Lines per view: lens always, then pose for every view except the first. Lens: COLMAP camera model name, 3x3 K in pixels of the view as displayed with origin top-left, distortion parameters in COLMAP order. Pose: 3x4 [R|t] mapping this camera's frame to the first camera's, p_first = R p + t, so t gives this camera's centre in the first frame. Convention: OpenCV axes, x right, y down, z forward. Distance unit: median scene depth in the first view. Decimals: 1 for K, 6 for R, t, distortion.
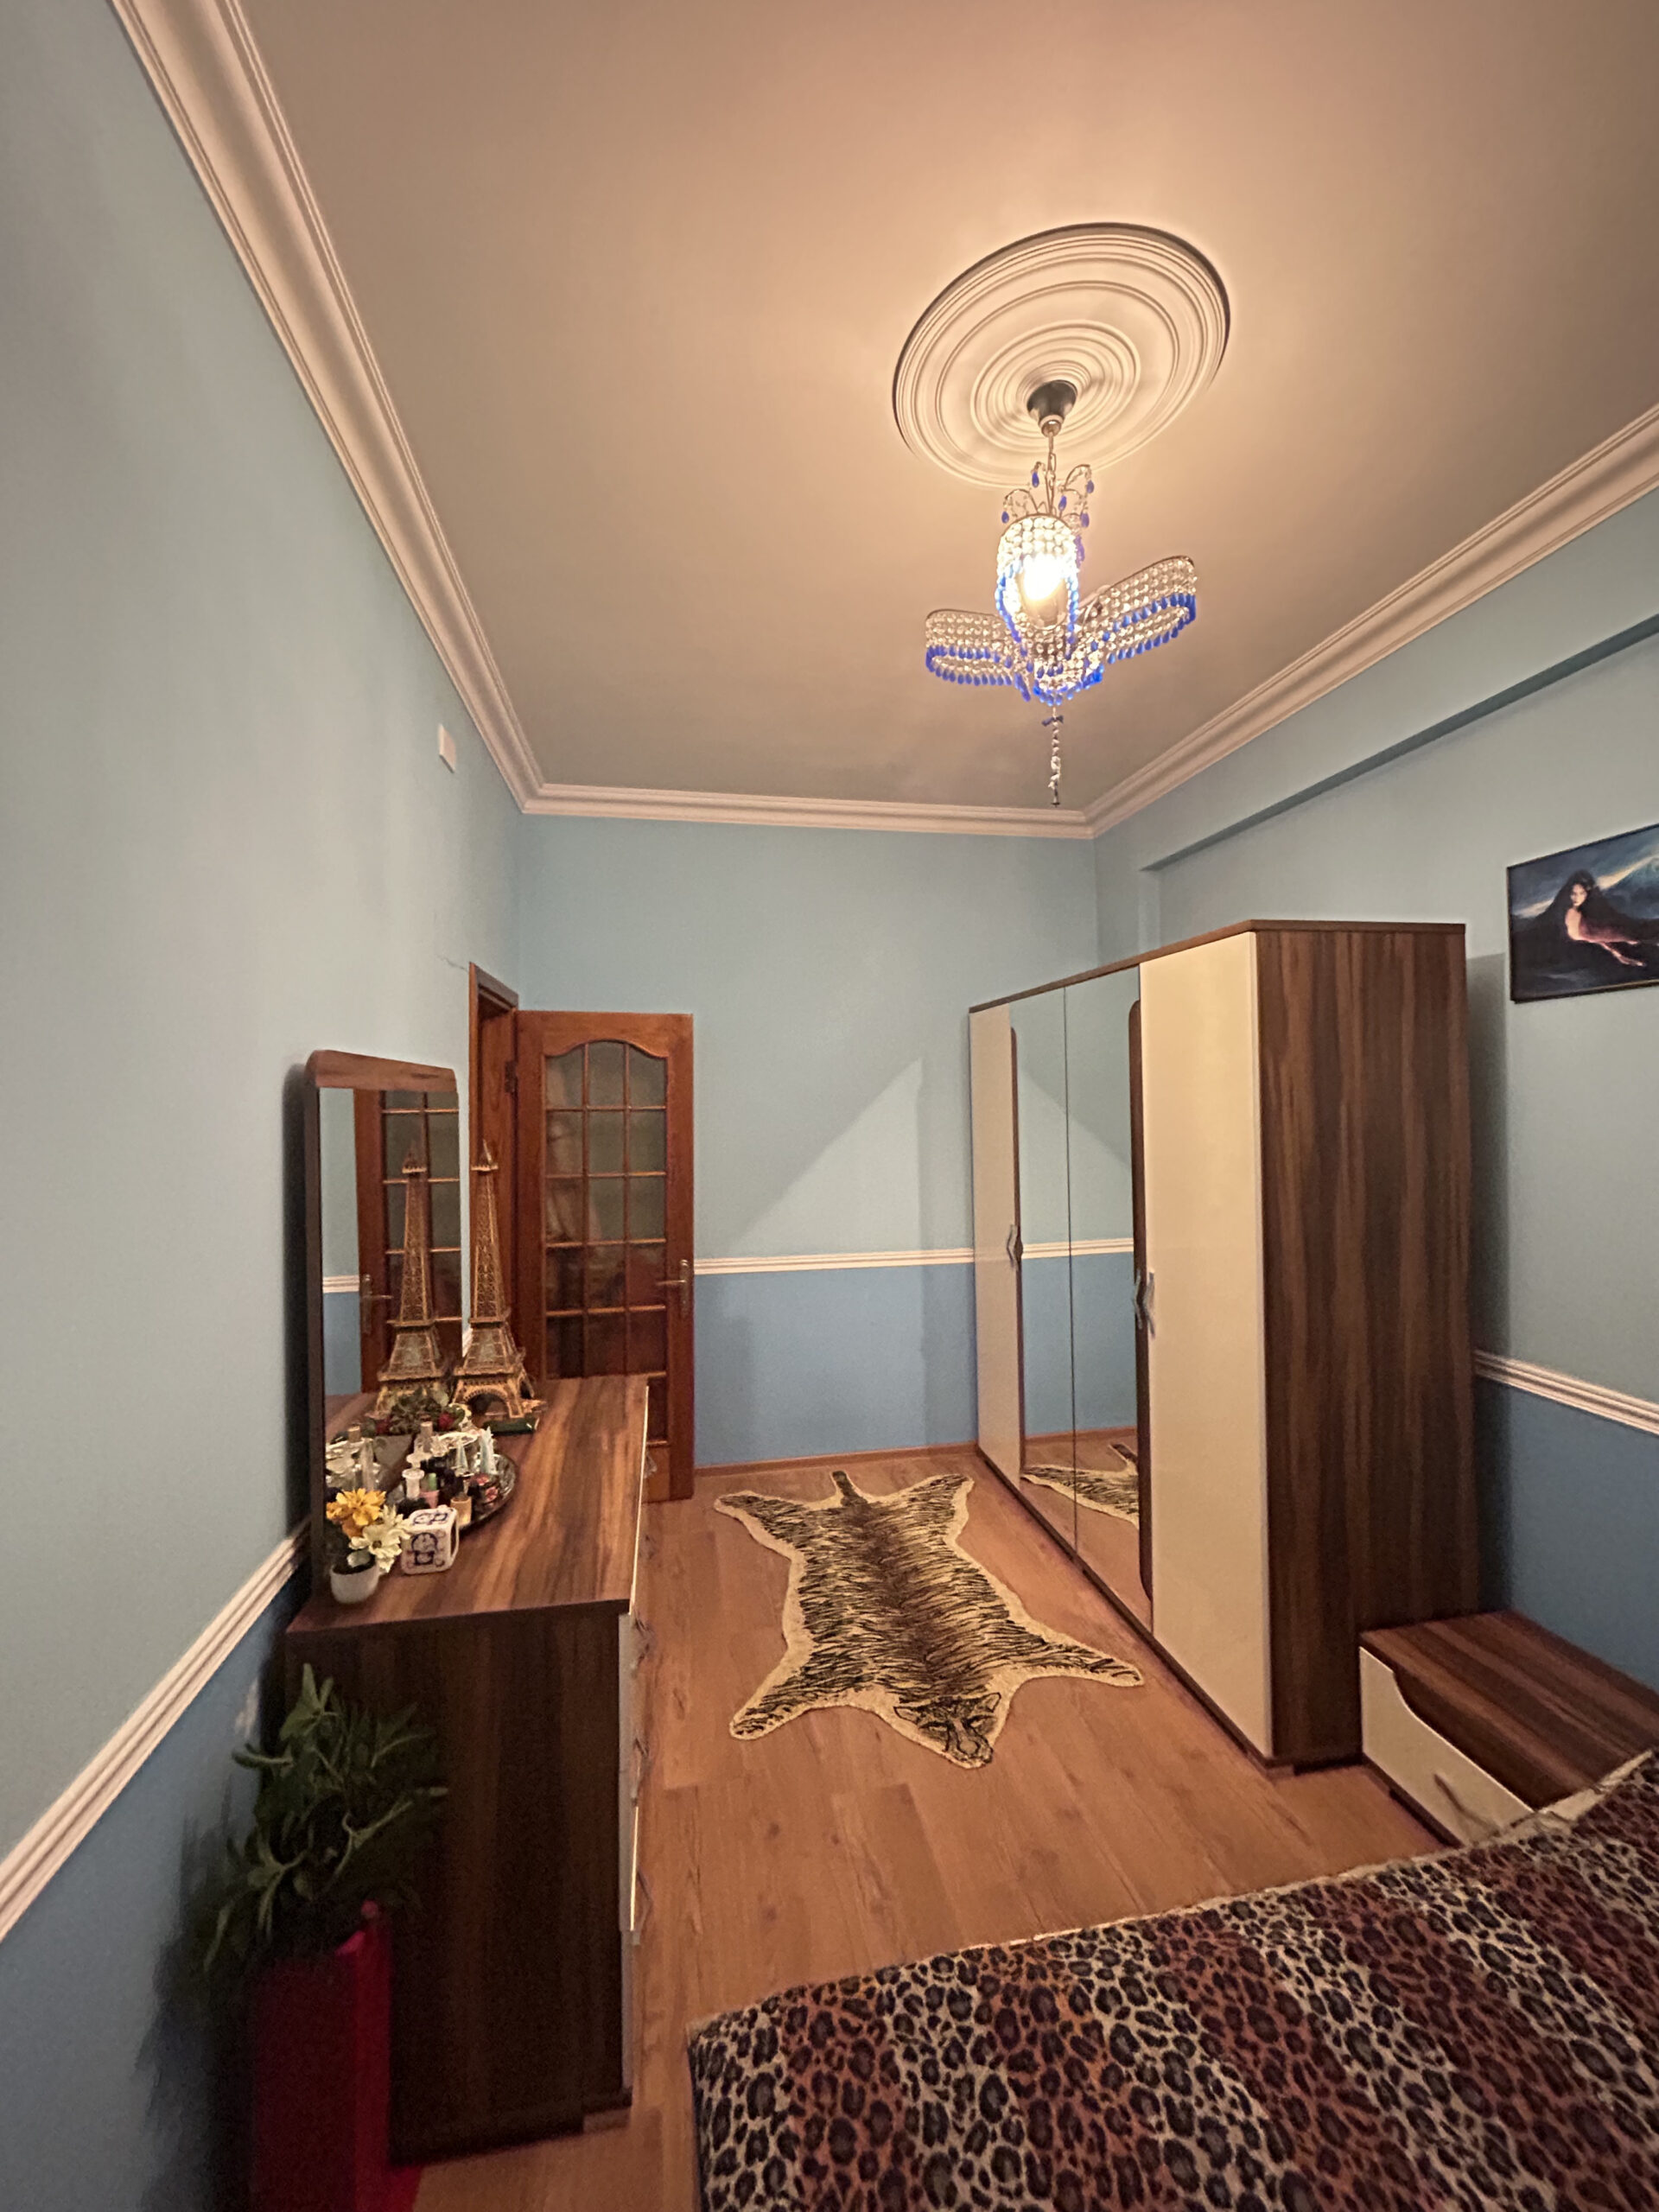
lens RADIAL K [[904.7, 0, 830.0], [0, 904.7, 1098.2], [0, 0, 1]] dist [-0.000973, -0.000059]
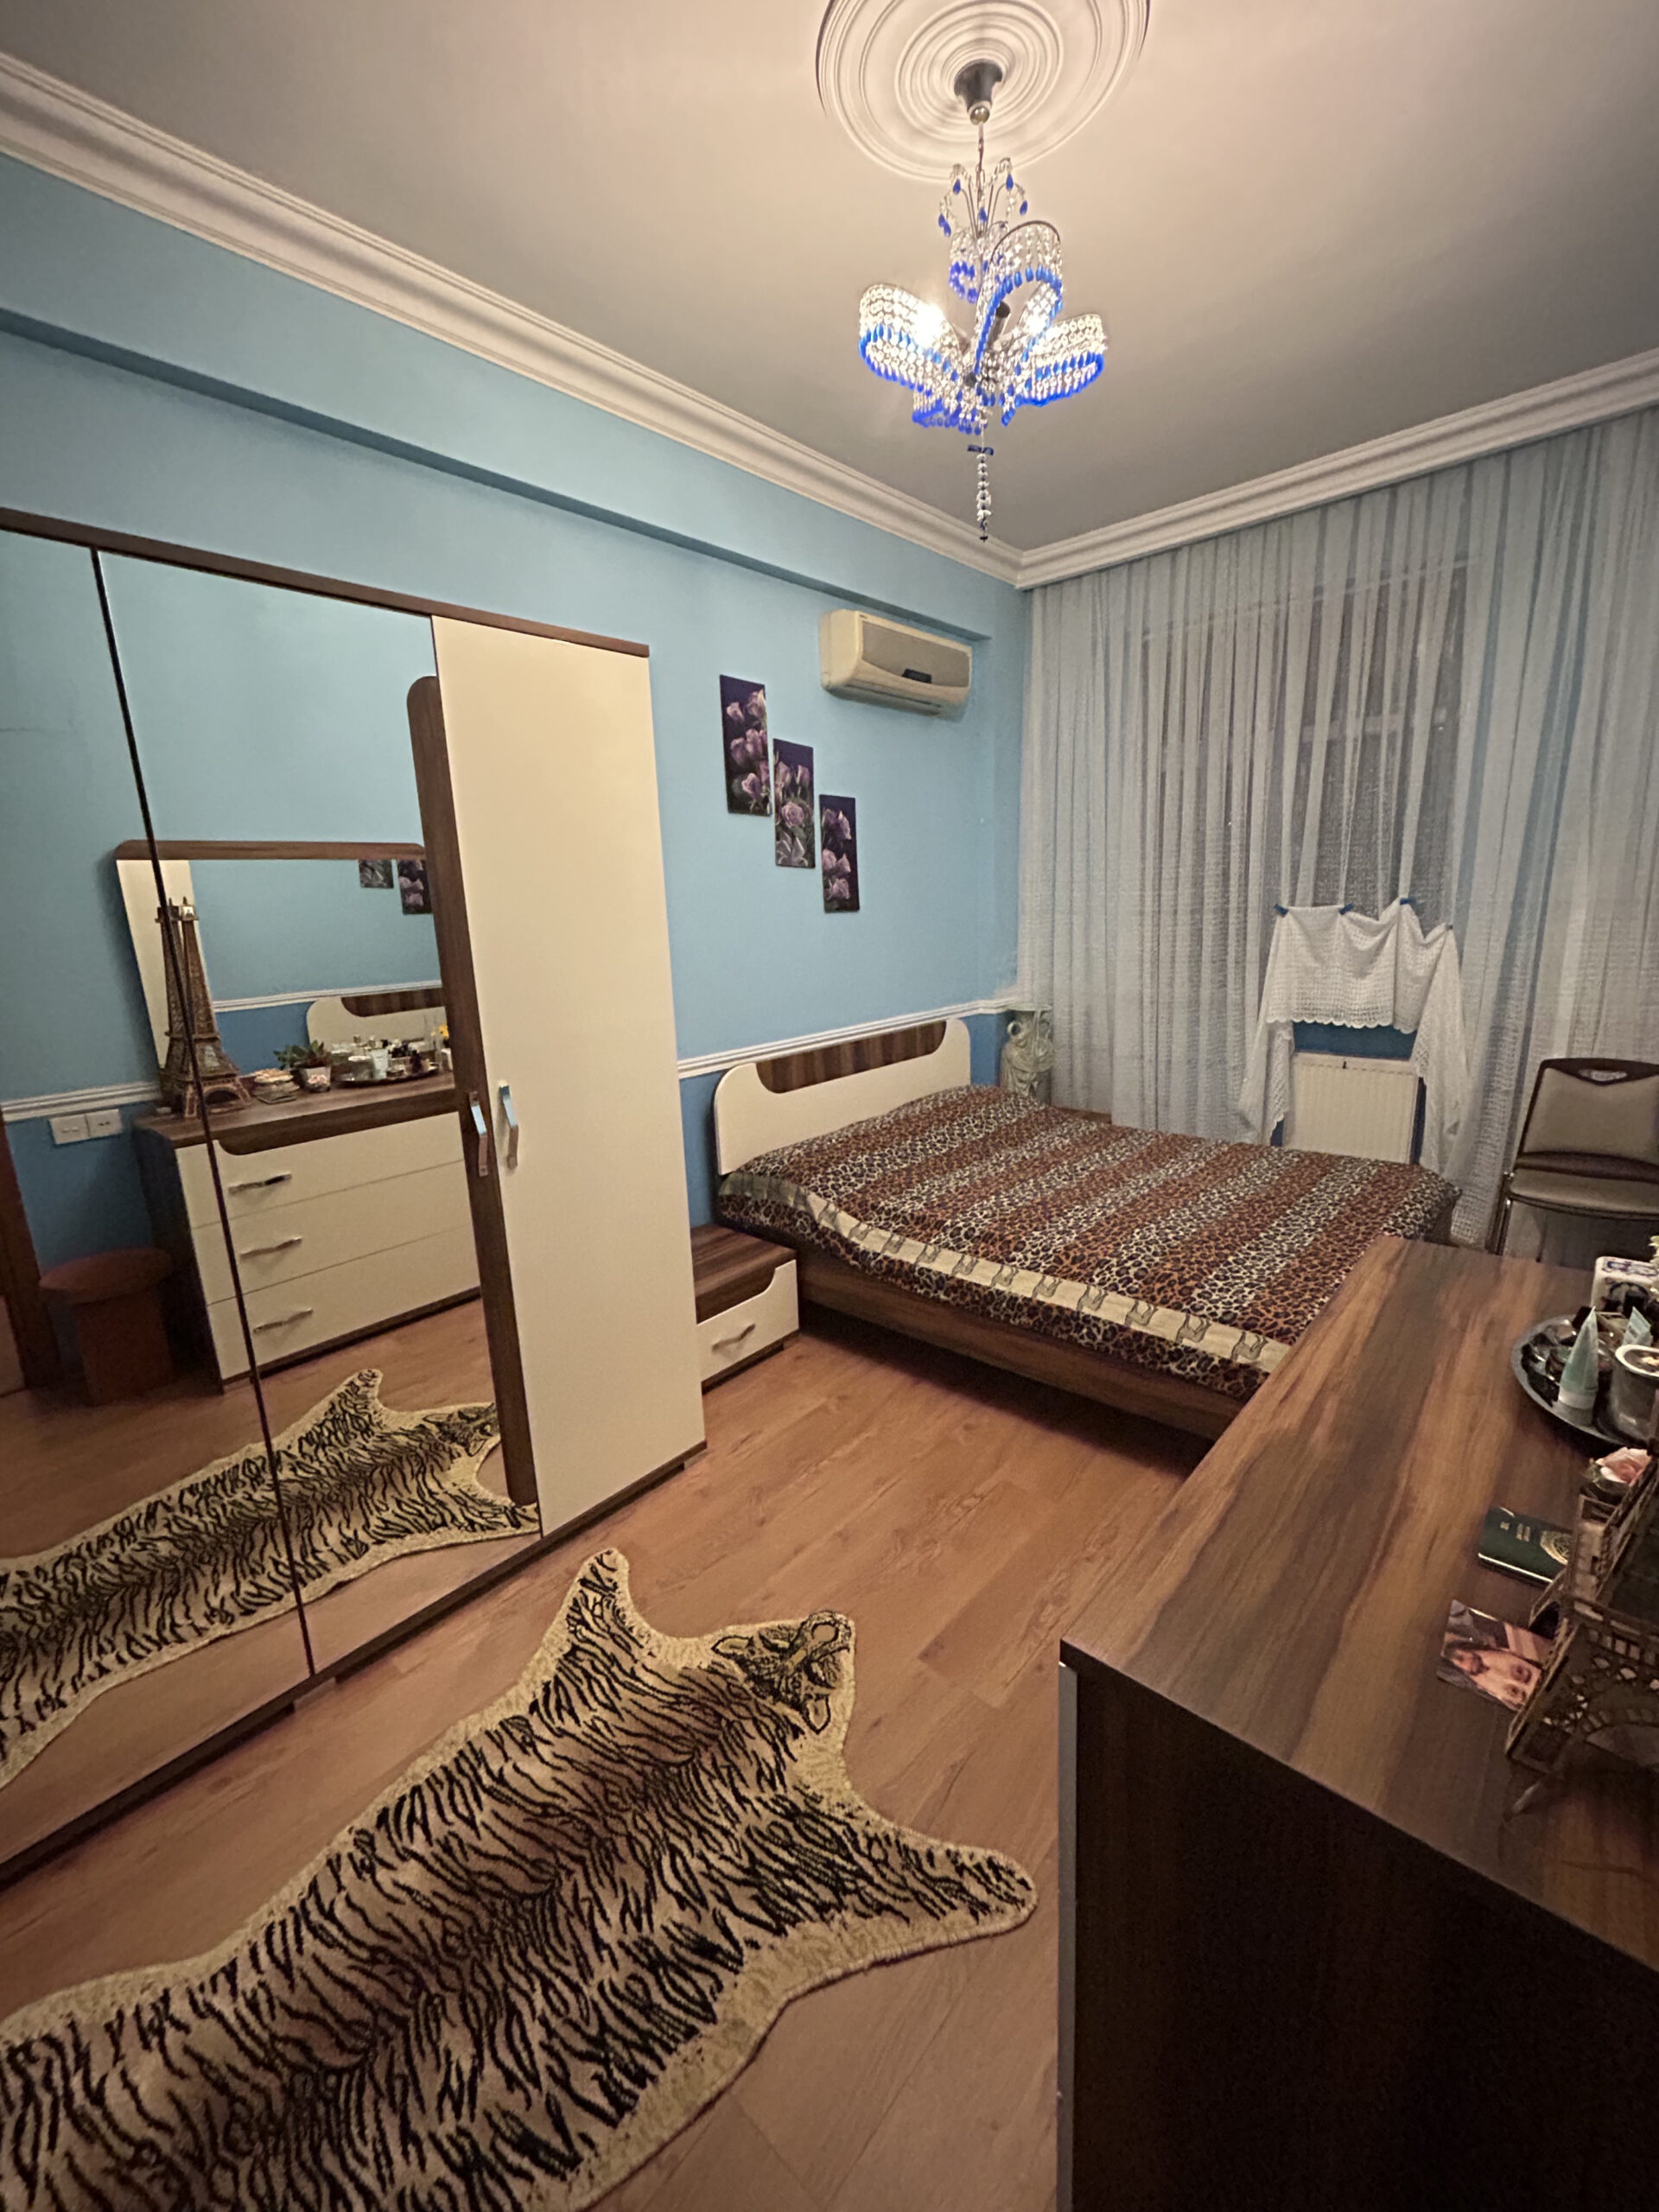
lens RADIAL K [[904.7, 0, 830.0], [0, 904.7, 1098.2], [0, 0, 1]] dist [-0.000973, -0.000059]
pose [[-0.614876, -0.129504, 0.777918, -0.379916], [0.045049, 0.979046, 0.198594, 0.073000], [-0.787336, 0.157155, -0.596158, 1.261320]]
